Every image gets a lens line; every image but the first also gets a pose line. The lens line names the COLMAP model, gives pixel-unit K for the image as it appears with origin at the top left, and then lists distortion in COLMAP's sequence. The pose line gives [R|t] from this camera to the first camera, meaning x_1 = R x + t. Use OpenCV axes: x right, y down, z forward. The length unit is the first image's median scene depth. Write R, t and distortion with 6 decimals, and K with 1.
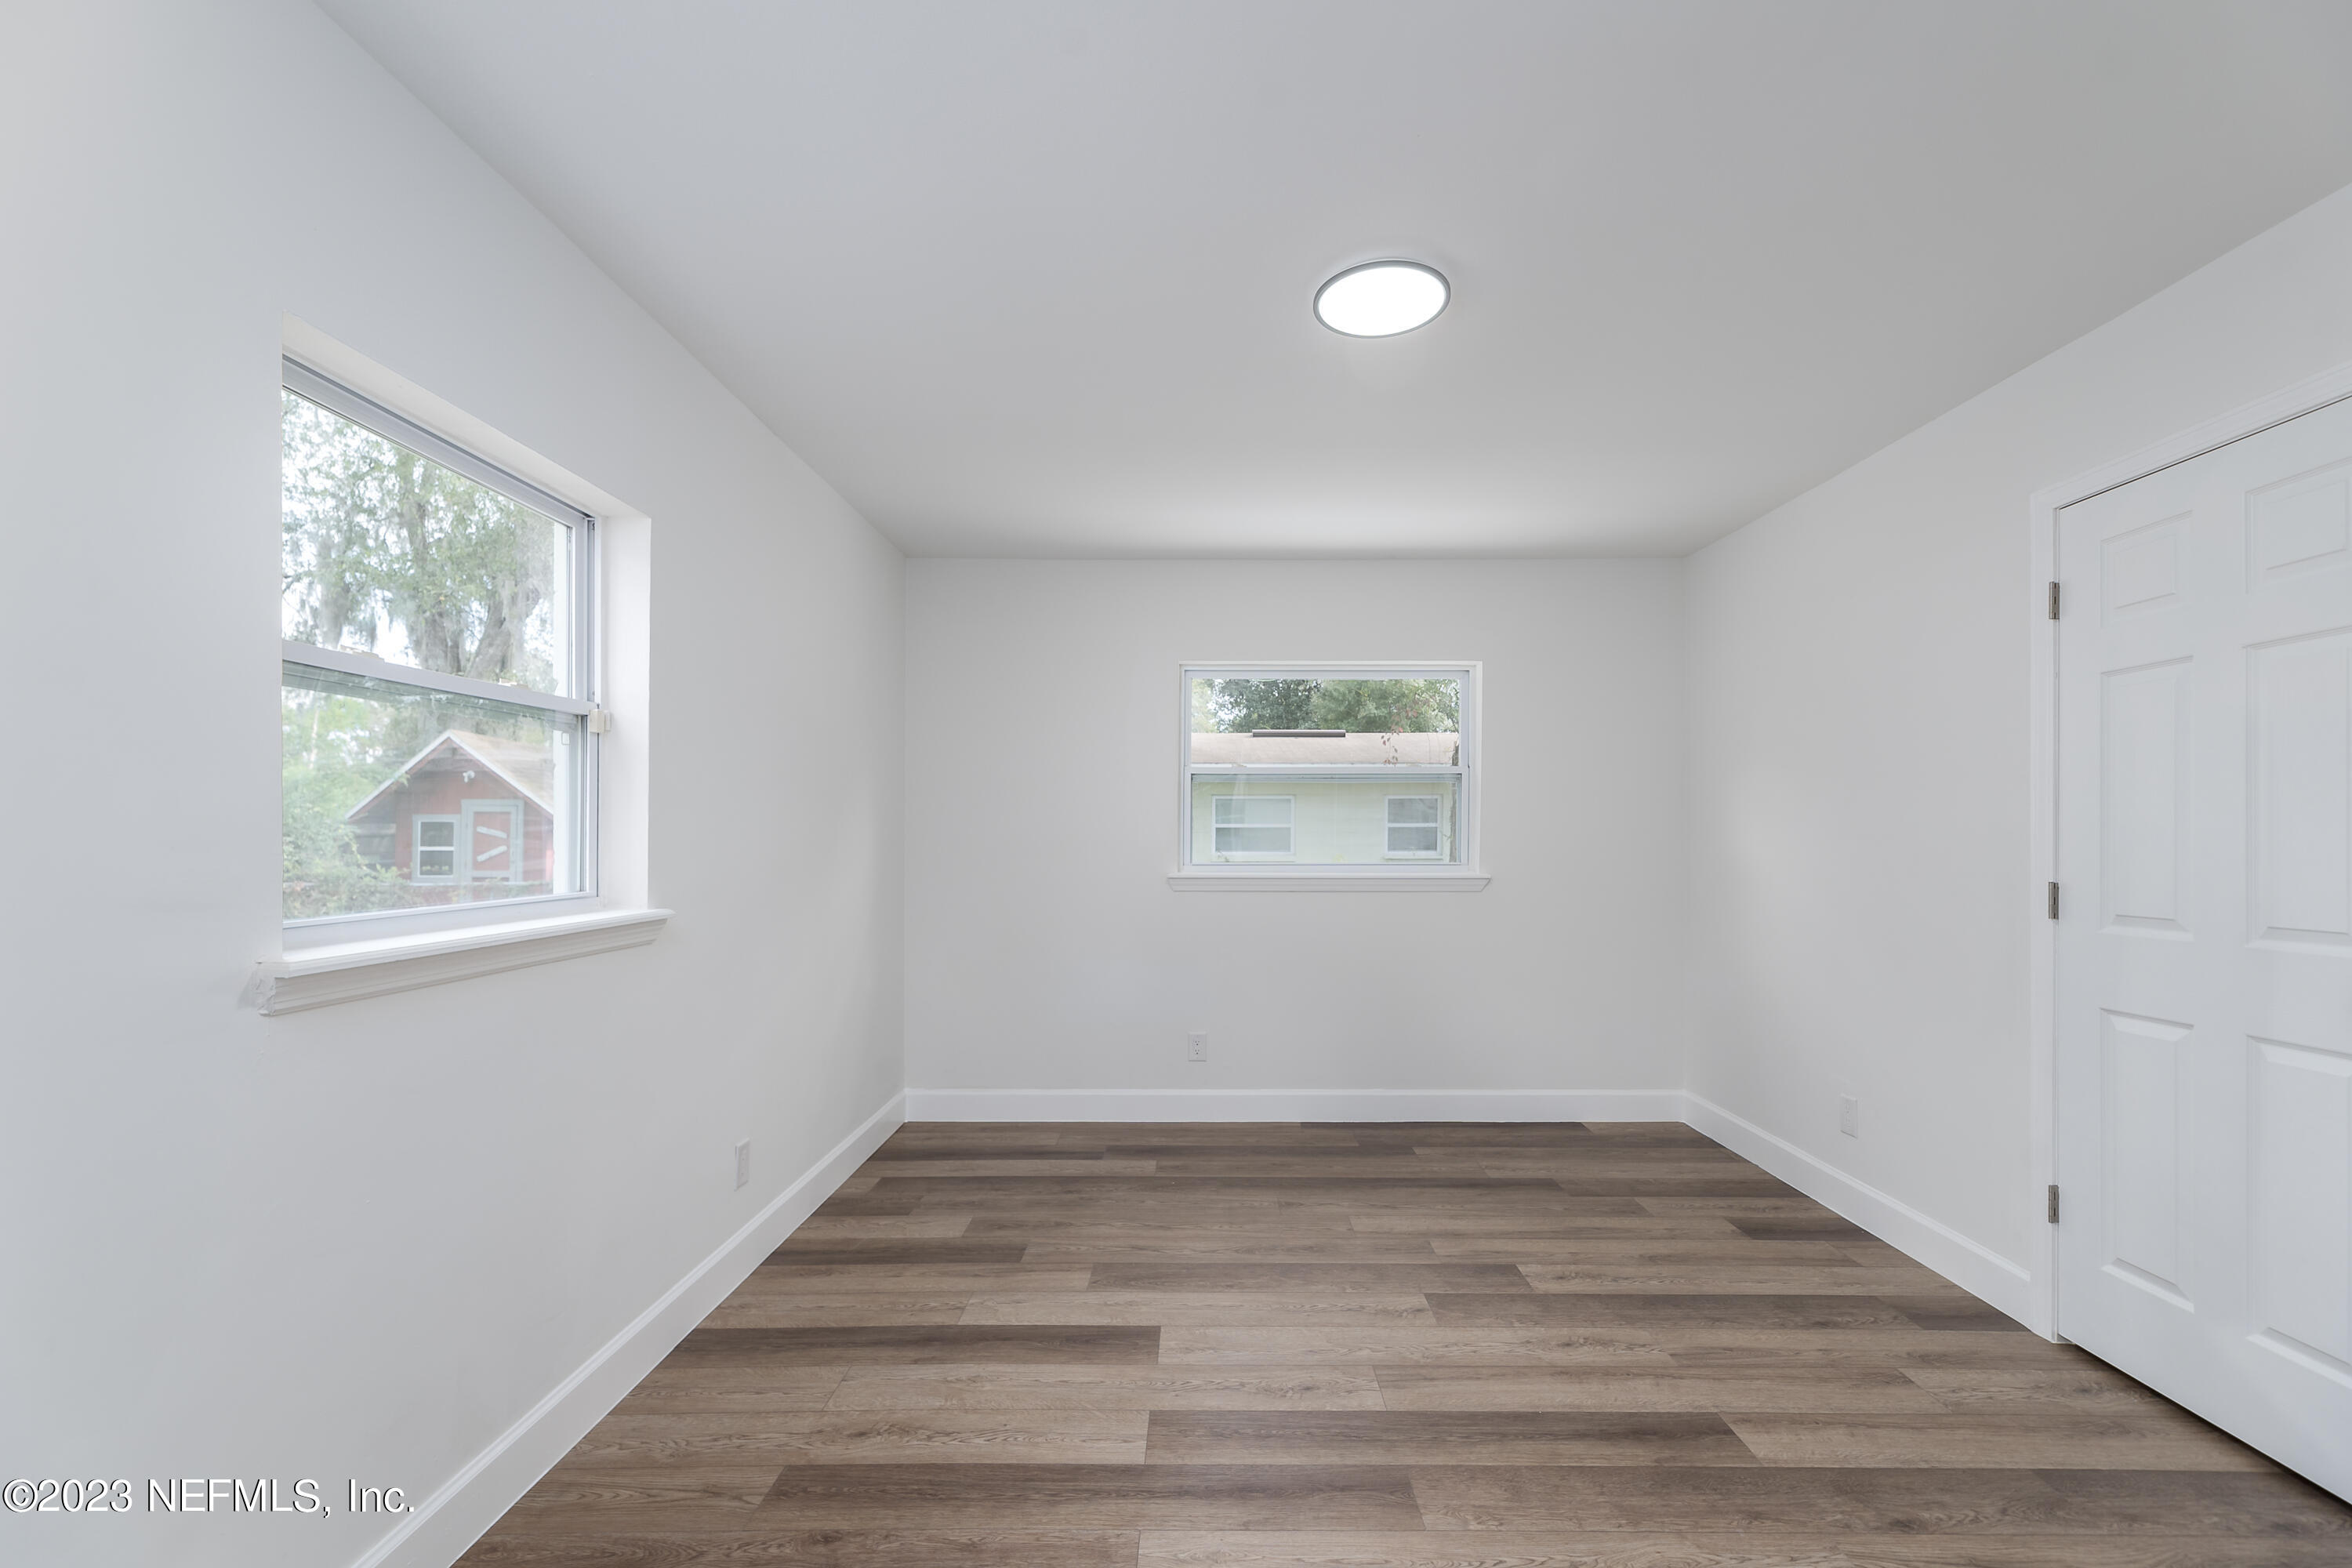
lens RADIAL K [[968.0, 0, 1202.6], [0, 968.0, 862.4], [0, 0, 1]] dist [-0.000065, 0.000229]
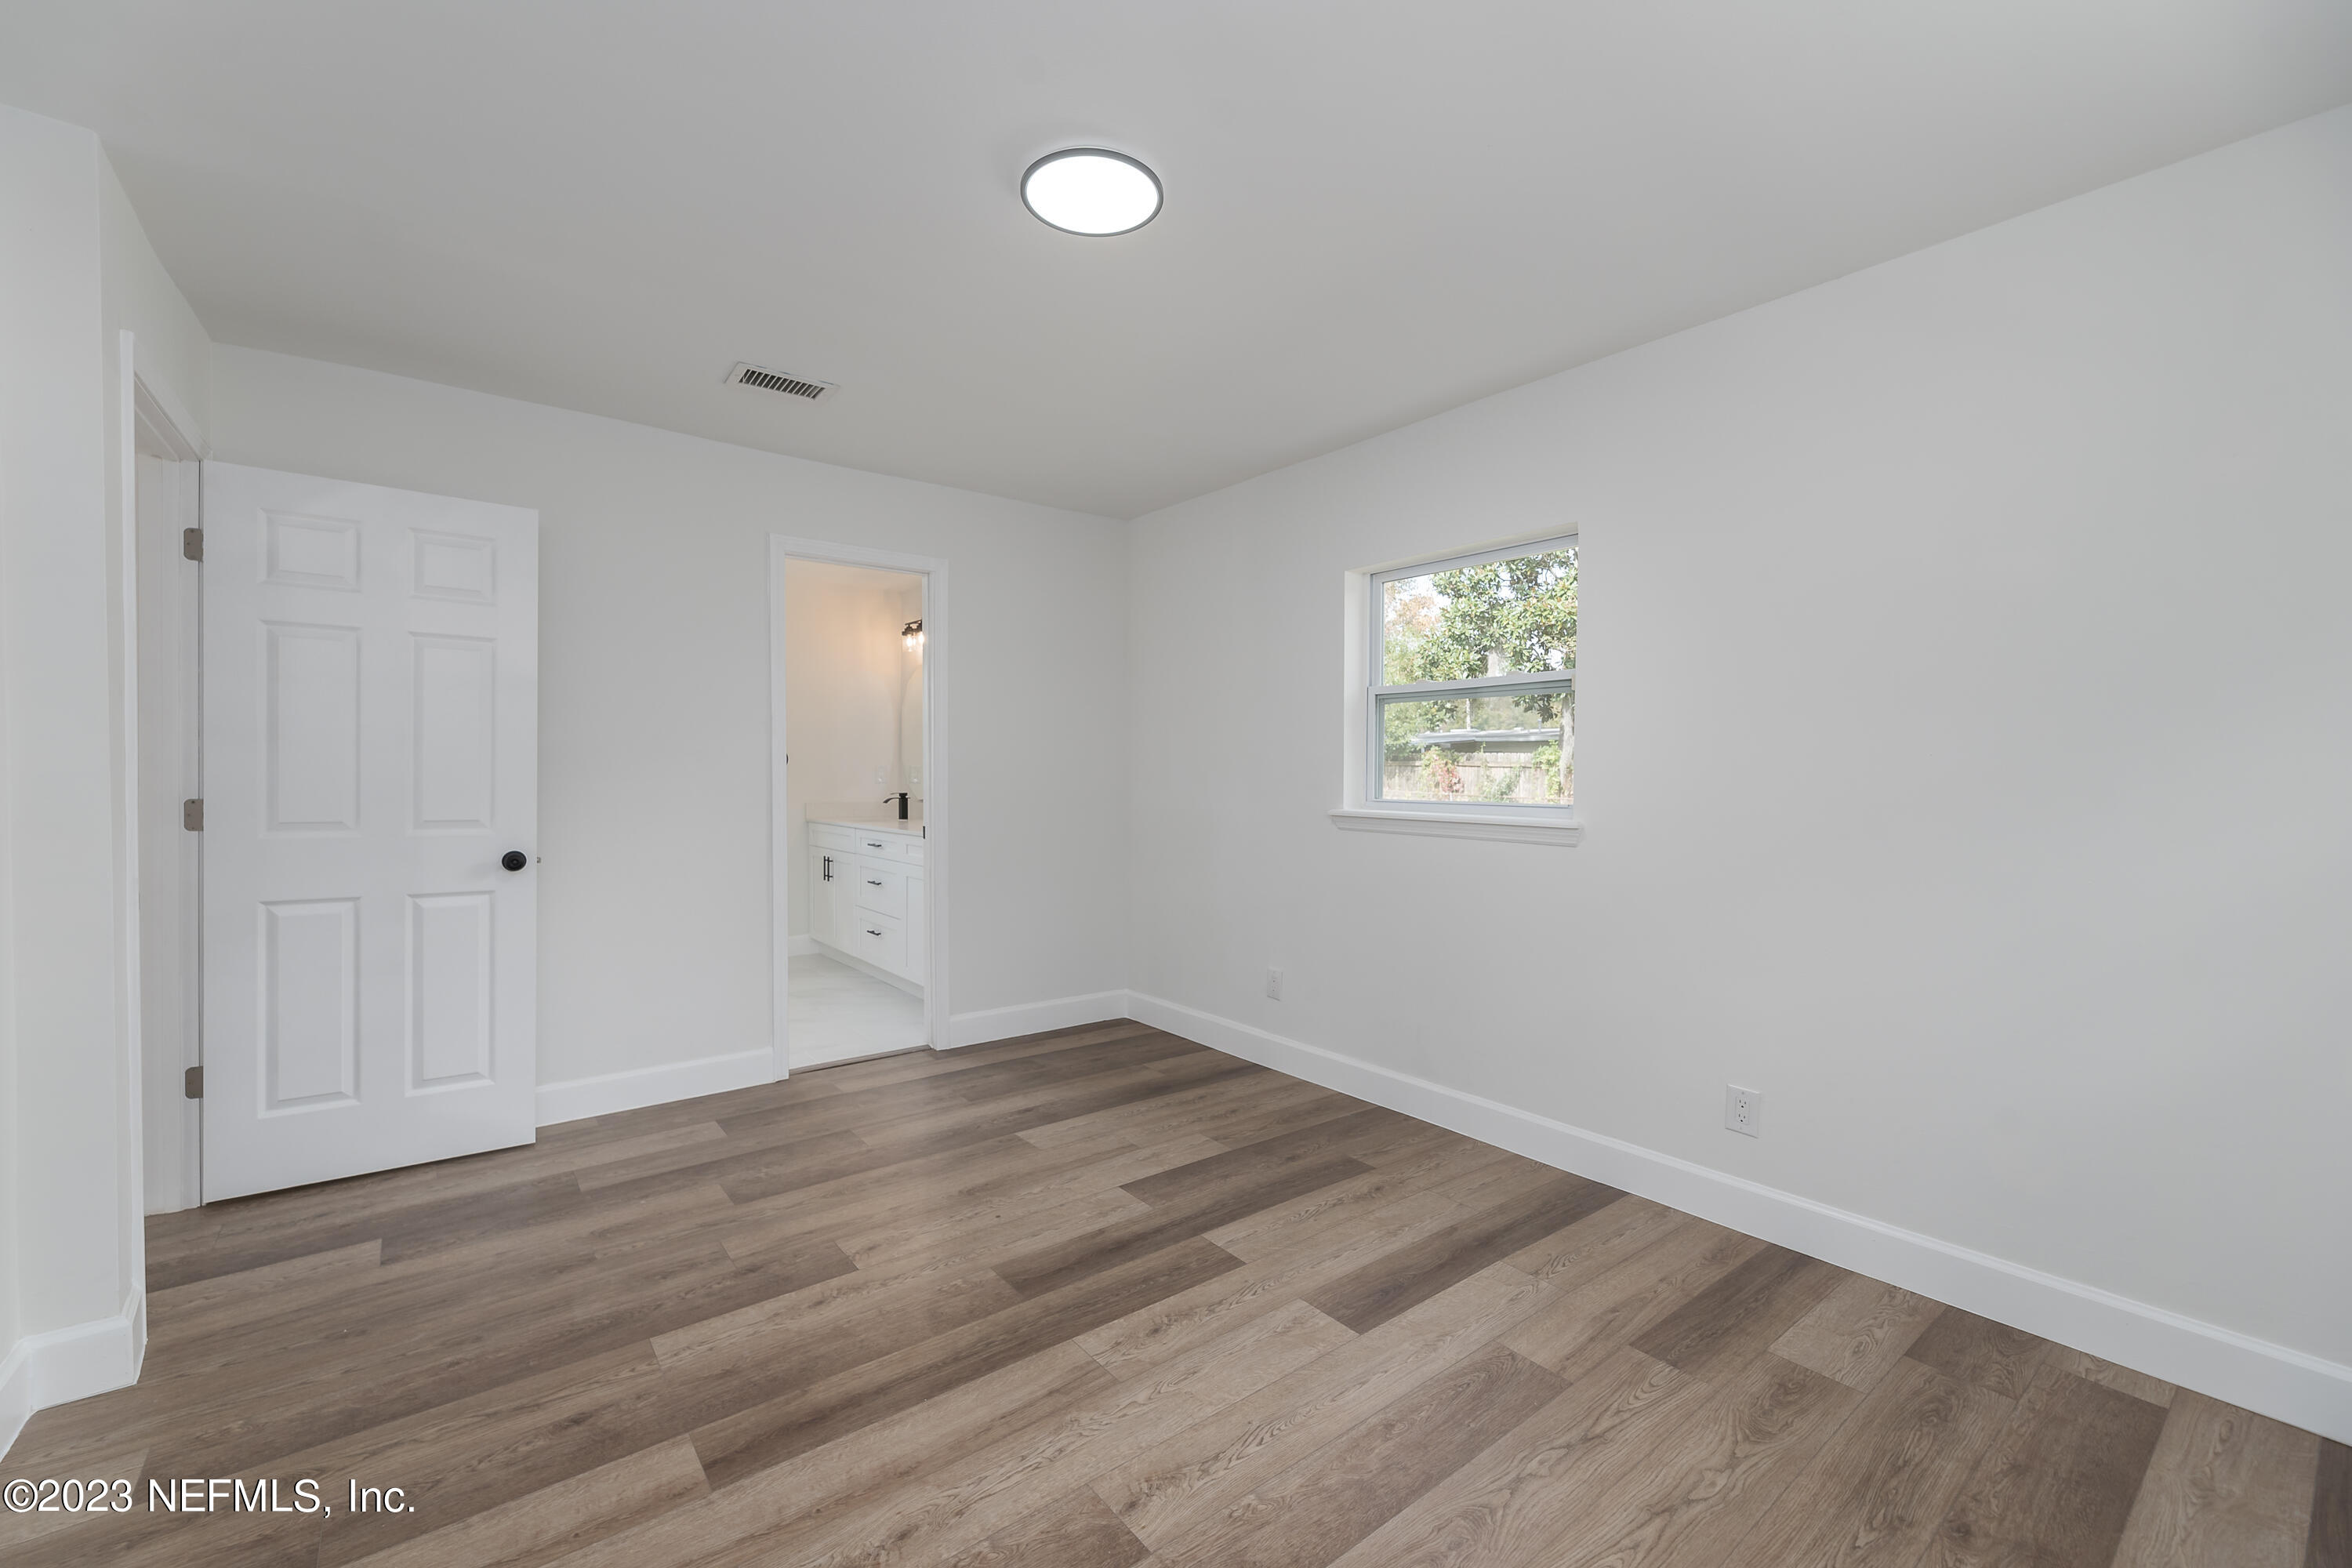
lens RADIAL K [[968.0, 0, 1161.9], [0, 968.0, 781.2], [0, 0, 1]] dist [-0.000065, 0.000229]
pose [[-0.787836, 0.003188, -0.615877, 0.560296], [-0.022745, 0.999154, 0.034266, -0.029288], [0.615465, 0.041004, -0.787097, 1.401399]]
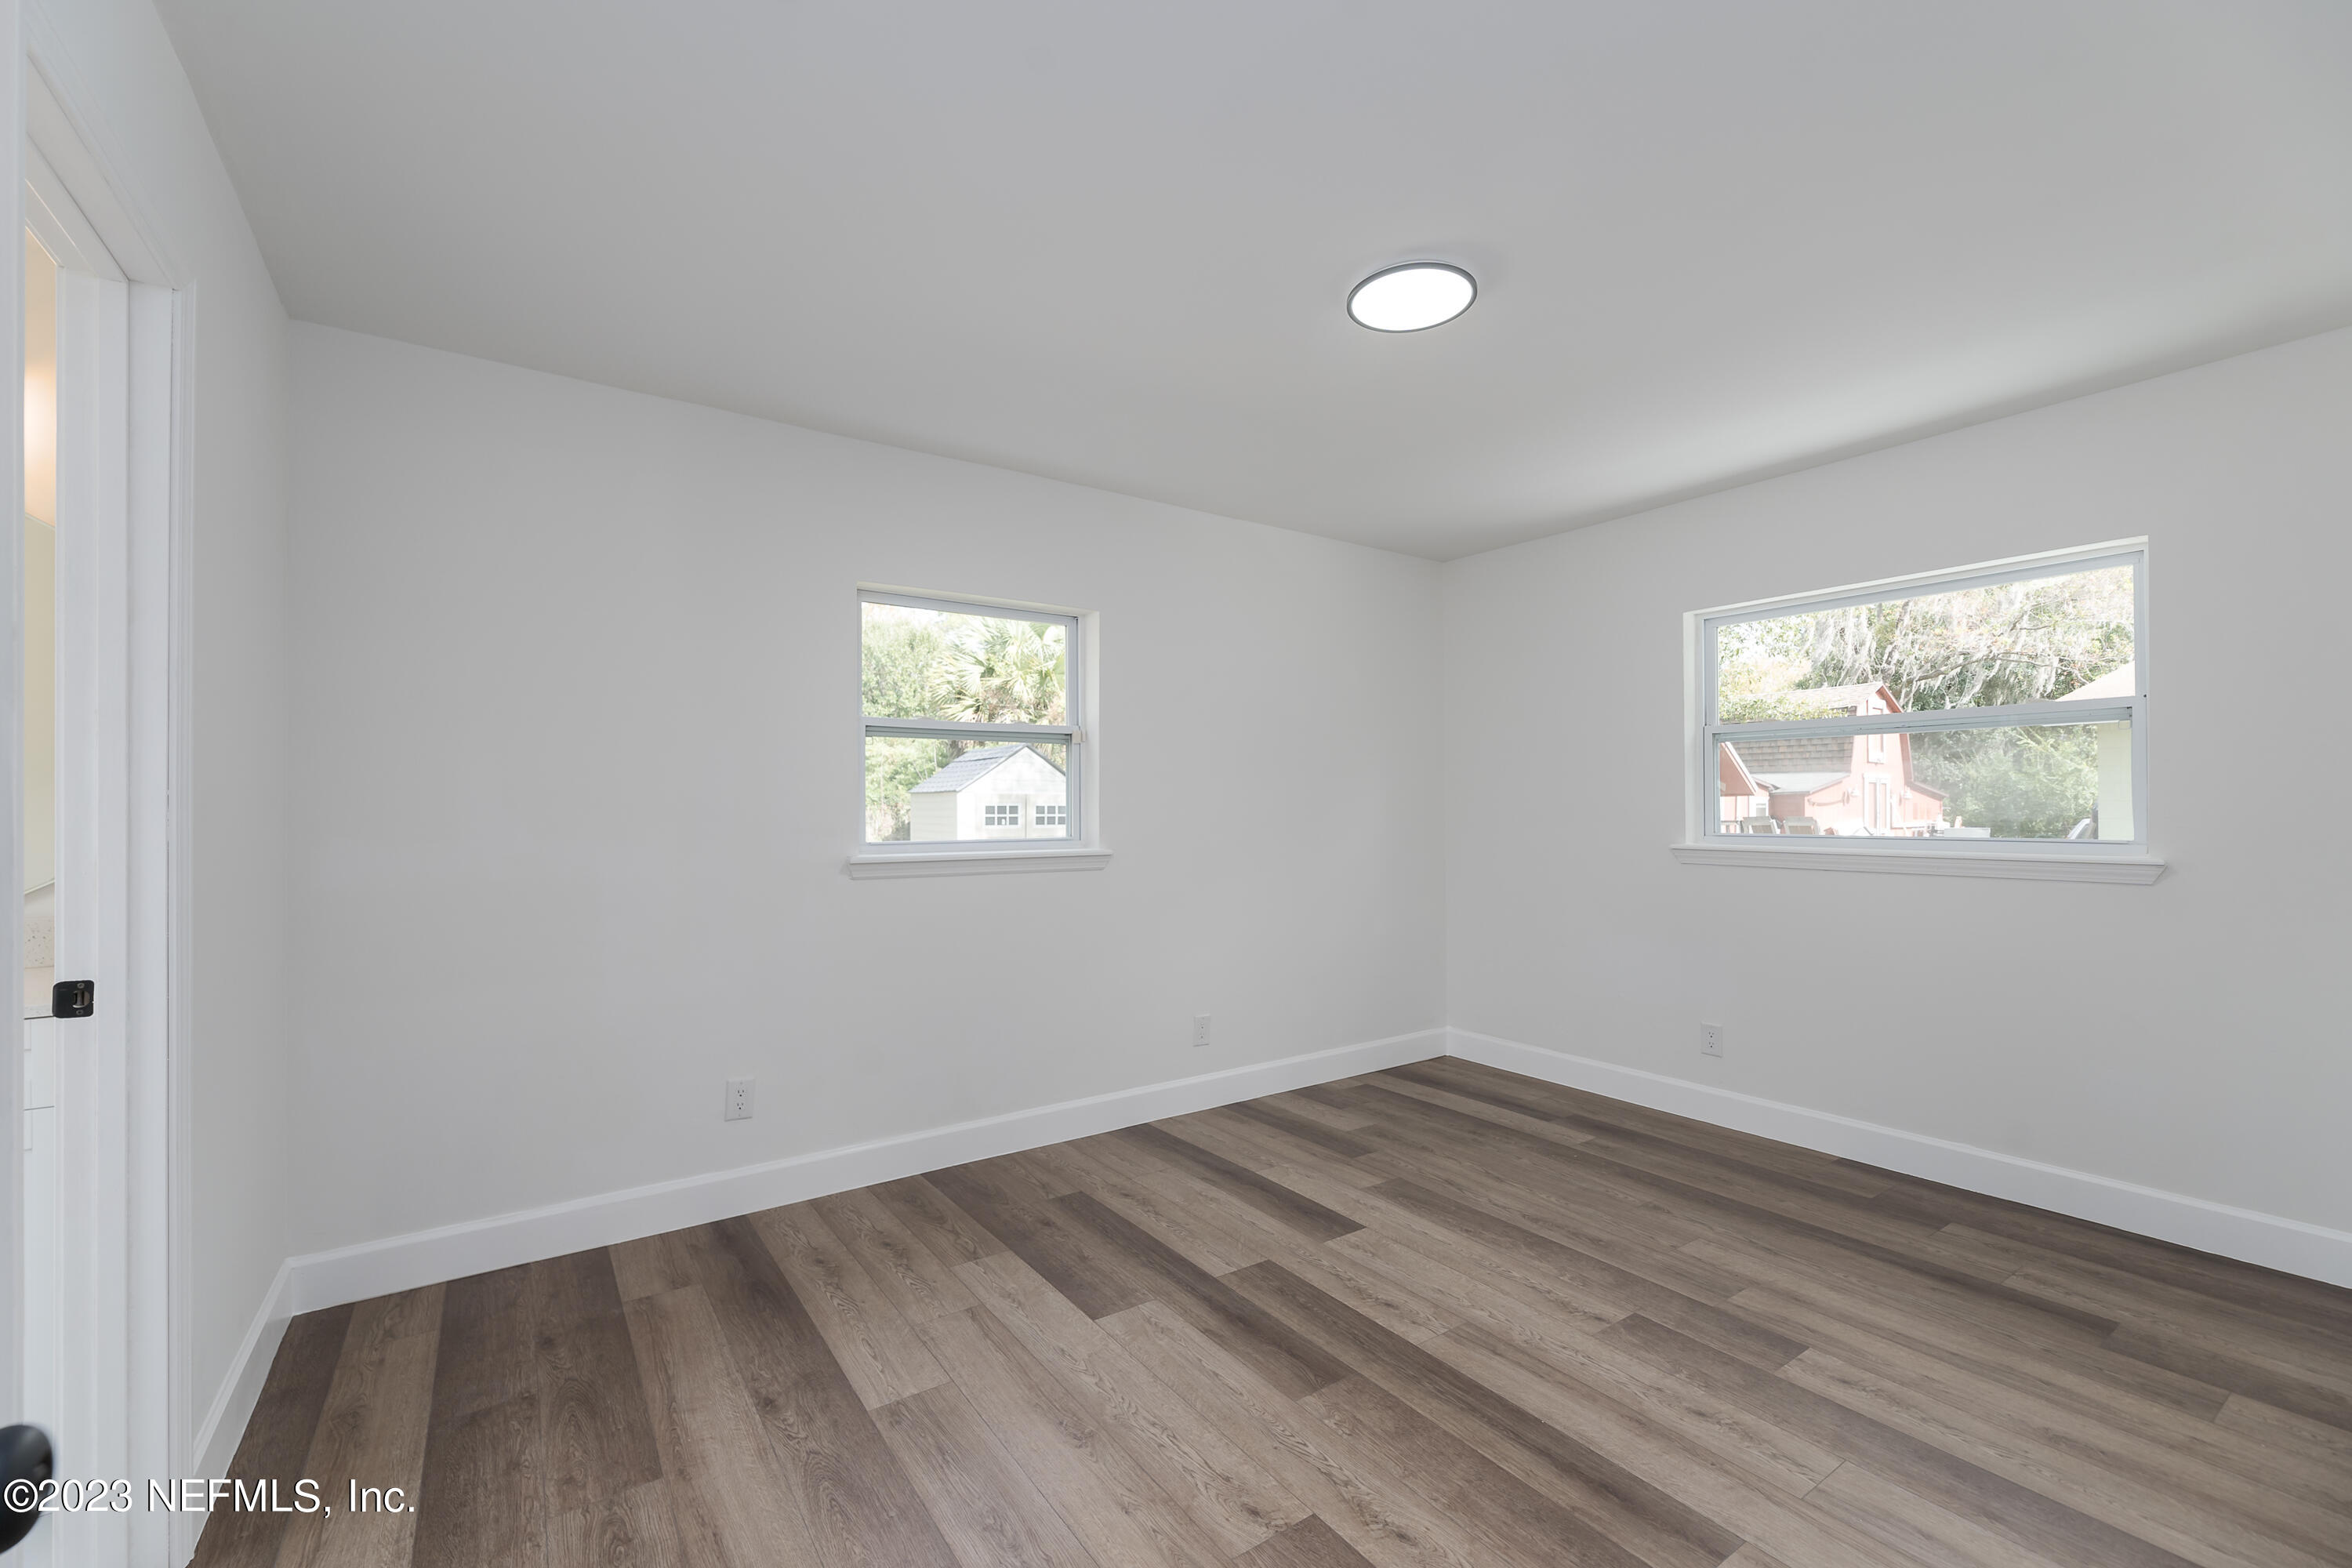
lens RADIAL K [[968.0, 0, 1184.8], [0, 968.0, 792.0], [0, 0, 1]] dist [-0.000065, 0.000229]
pose [[0.576897, -0.016150, -0.816658, 0.705586], [-0.019836, 0.999233, -0.033774, 0.006345], [0.816576, 0.035683, 0.576134, 0.132115]]
